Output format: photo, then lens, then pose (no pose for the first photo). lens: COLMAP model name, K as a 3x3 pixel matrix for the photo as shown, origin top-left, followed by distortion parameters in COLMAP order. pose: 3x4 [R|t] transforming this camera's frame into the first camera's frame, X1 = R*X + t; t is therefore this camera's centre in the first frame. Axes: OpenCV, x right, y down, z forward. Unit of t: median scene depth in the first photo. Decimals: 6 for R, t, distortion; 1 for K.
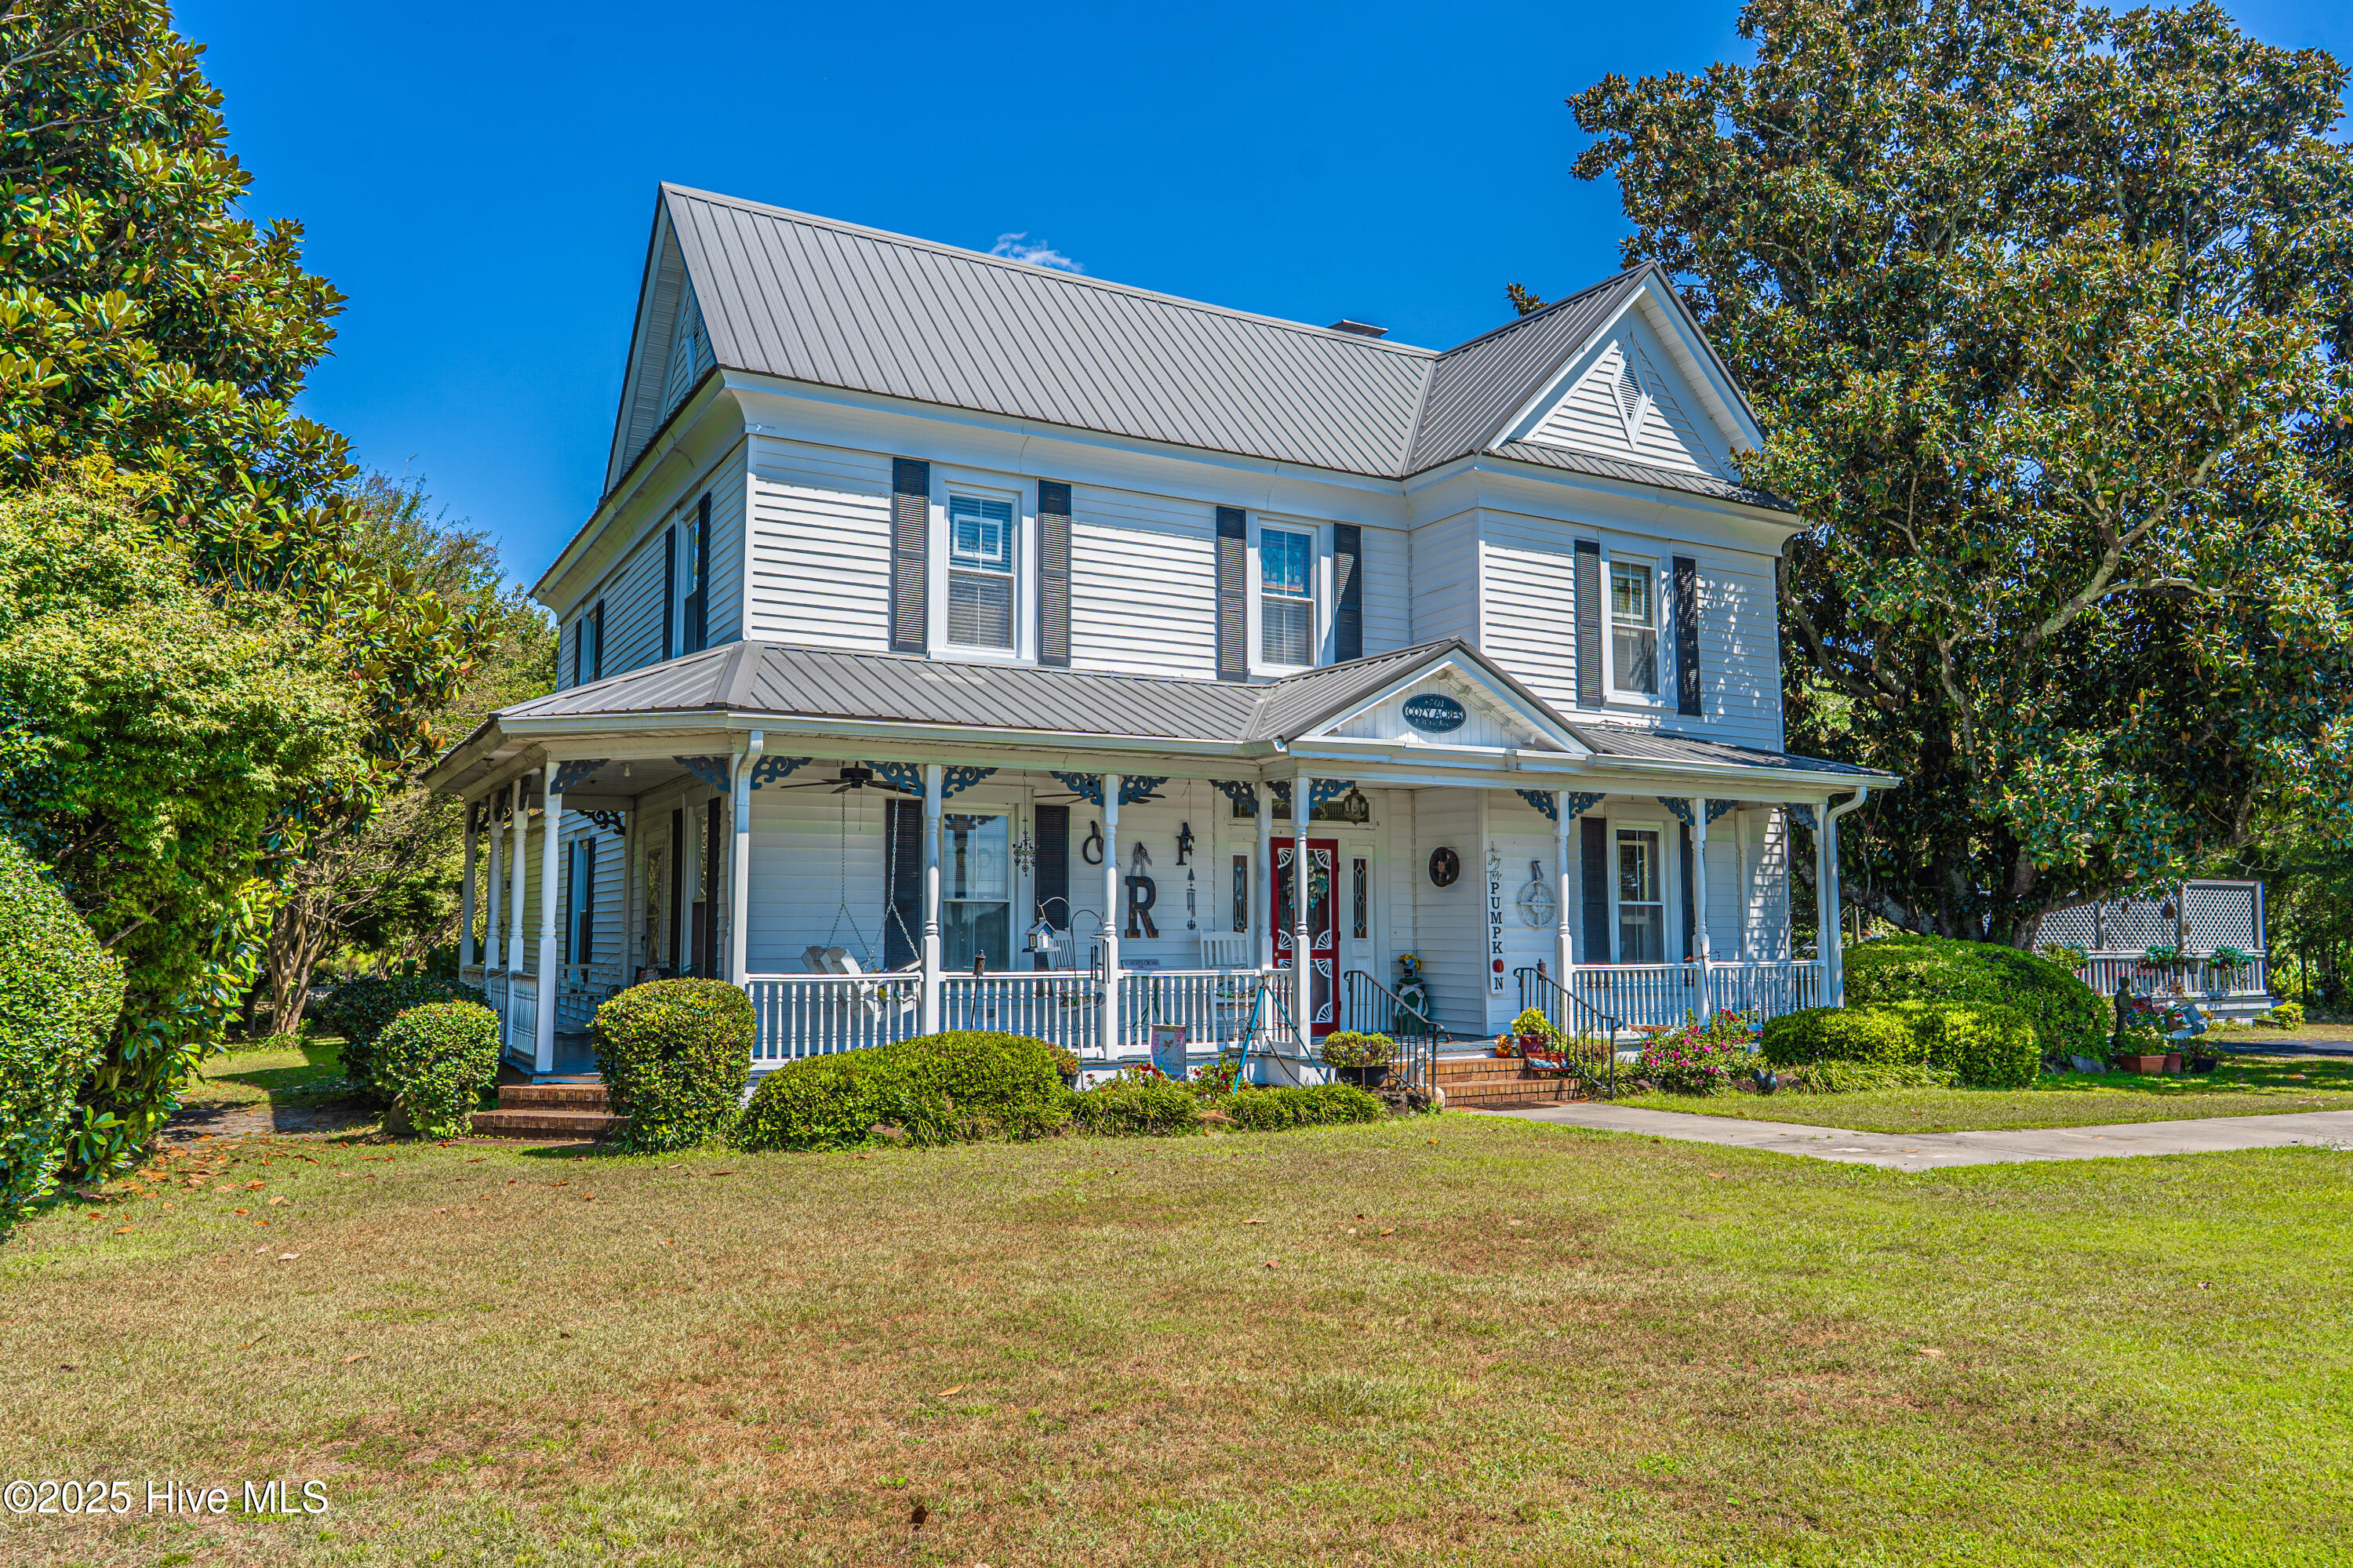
lens RADIAL K [[1666.1, 0, 1176.5], [0, 1666.1, 784.0], [0, 0, 1]] dist [-0.009411, 0.000566]
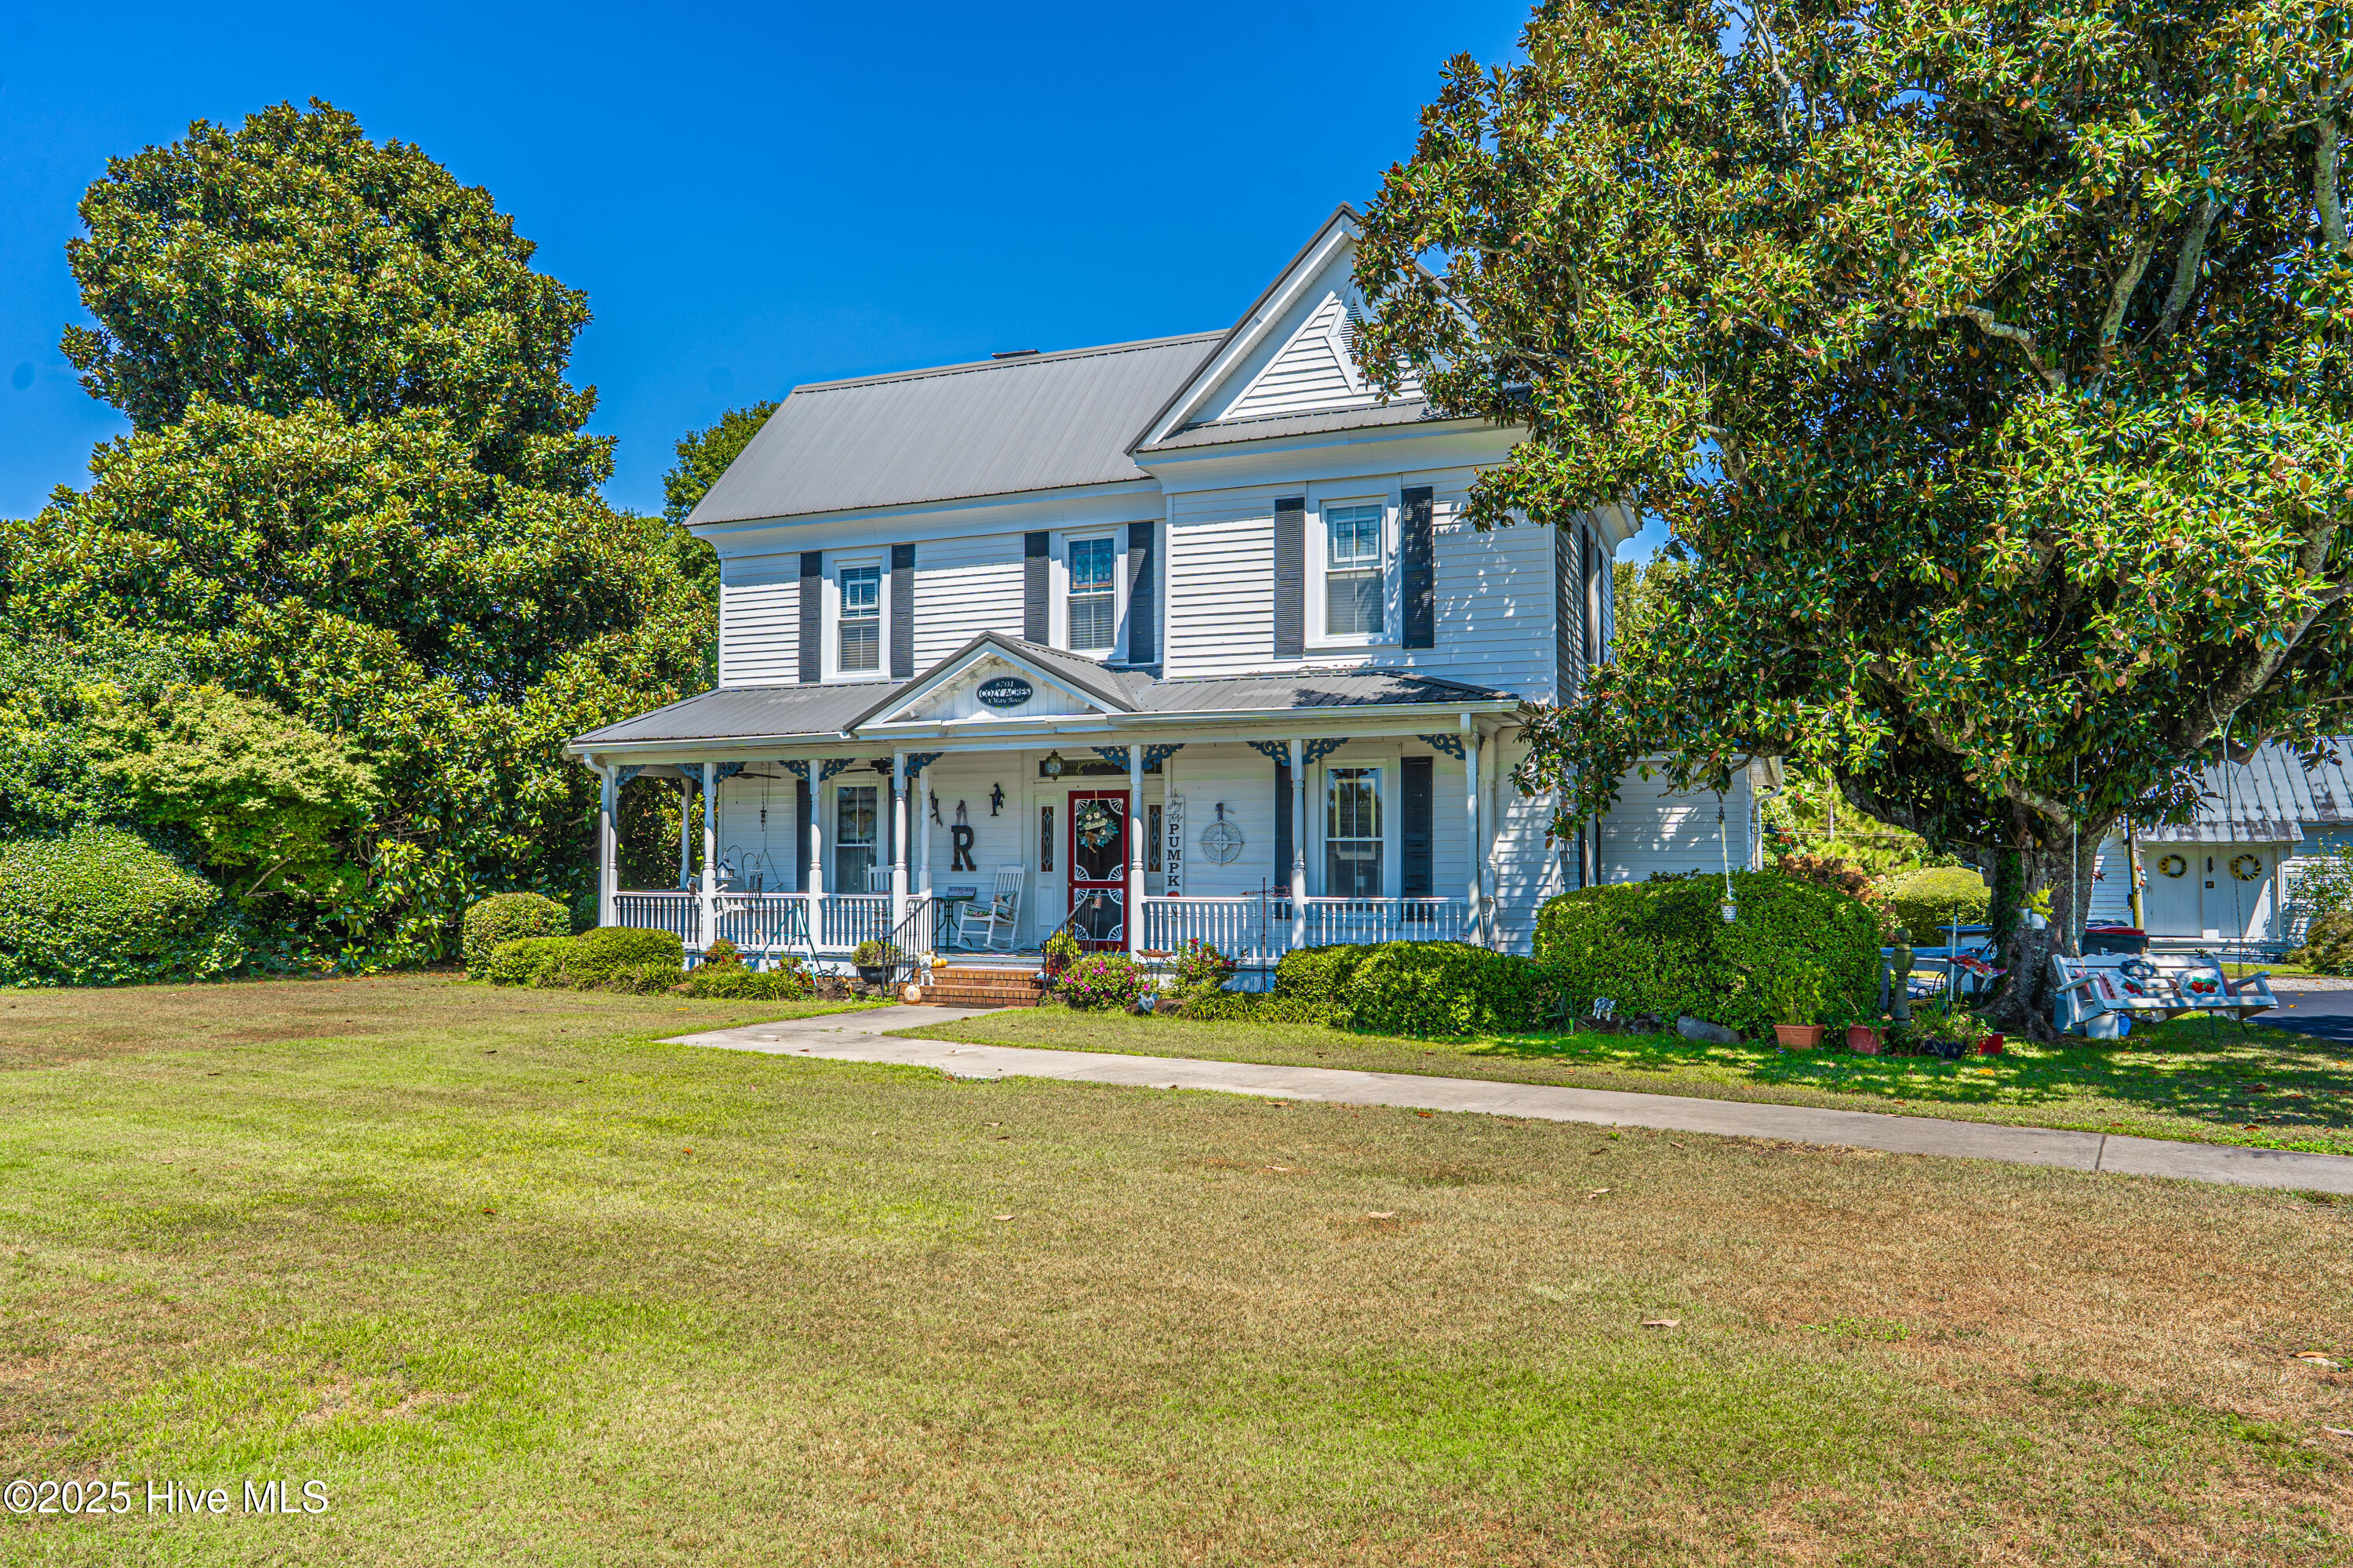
lens RADIAL K [[1611.8, 0, 1176.5], [0, 1611.8, 784.0], [0, 0, 1]] dist [0.004816, -0.007117]
pose [[0.607319, -0.037276, -0.793583, 1.118139], [0.072293, 0.997347, 0.008478, 0.023350], [0.791162, -0.062520, 0.608403, 0.343680]]
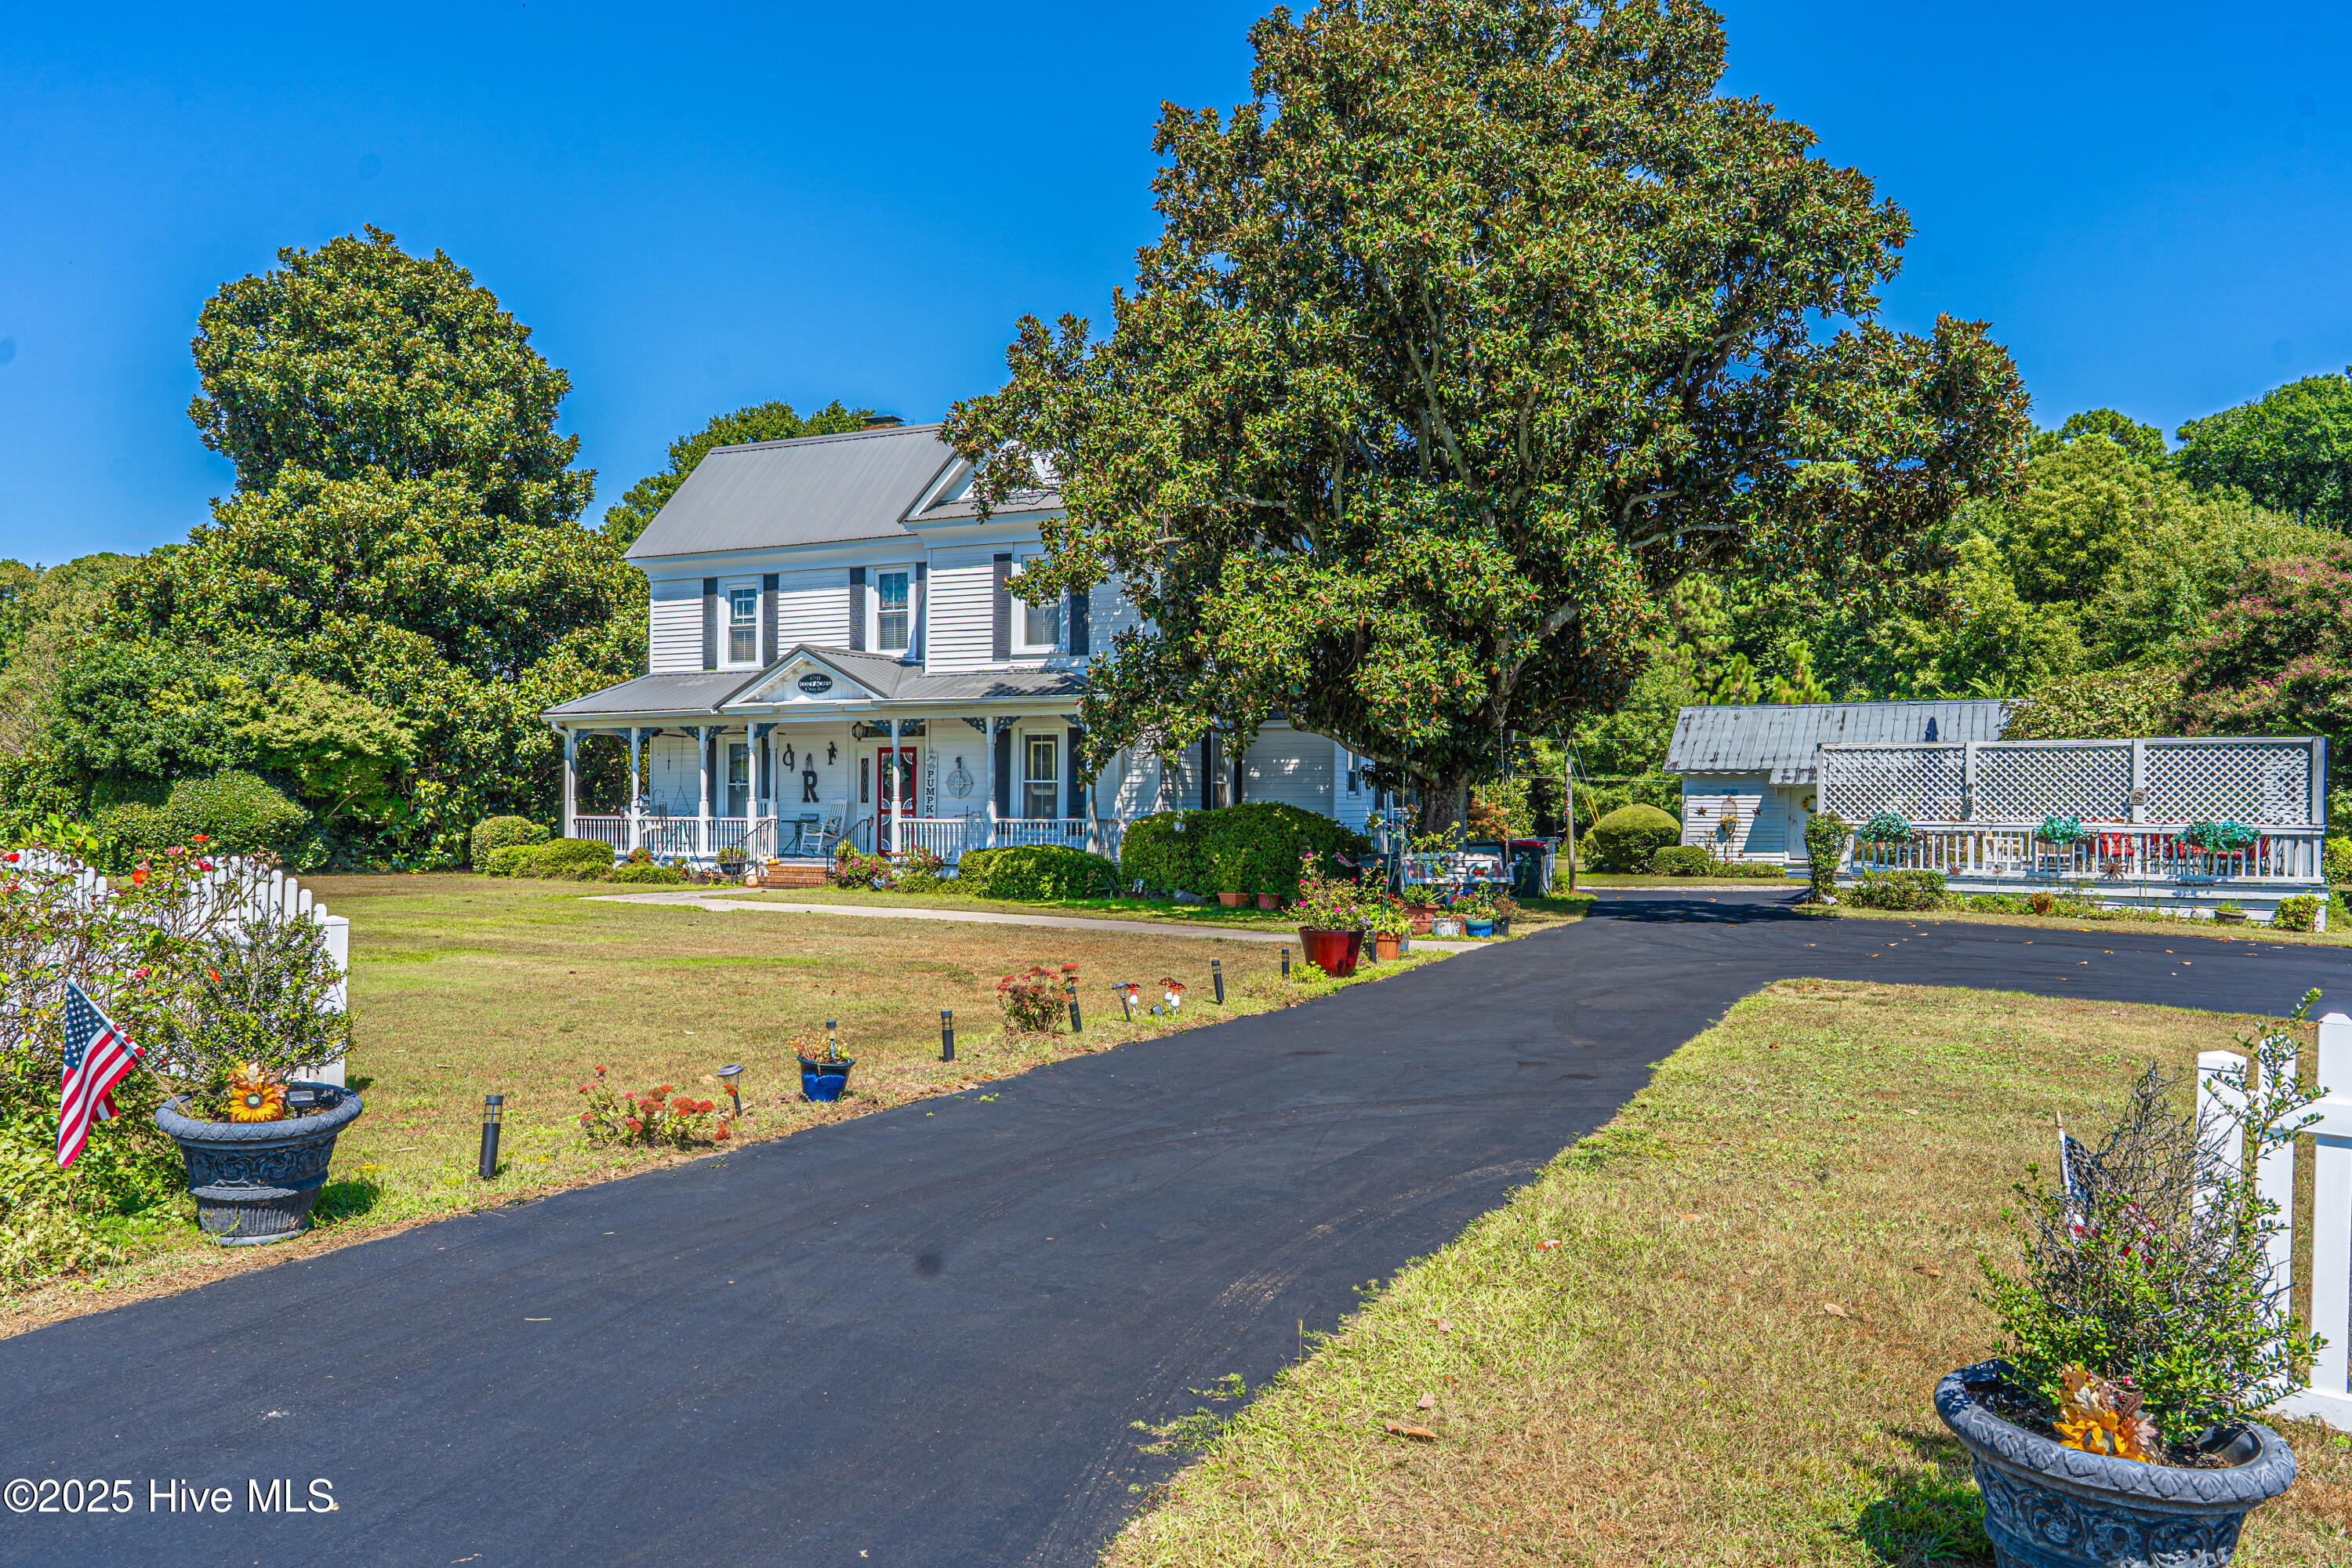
lens RADIAL K [[1665.3, 0, 1176.0], [0, 1665.3, 784.0], [0, 0, 1]] dist [-0.009411, 0.000566]
pose [[0.569090, -0.006061, -0.822253, 1.817762], [0.072026, 0.996497, 0.042504, 0.018844], [0.819115, -0.083412, 0.567533, 0.243997]]
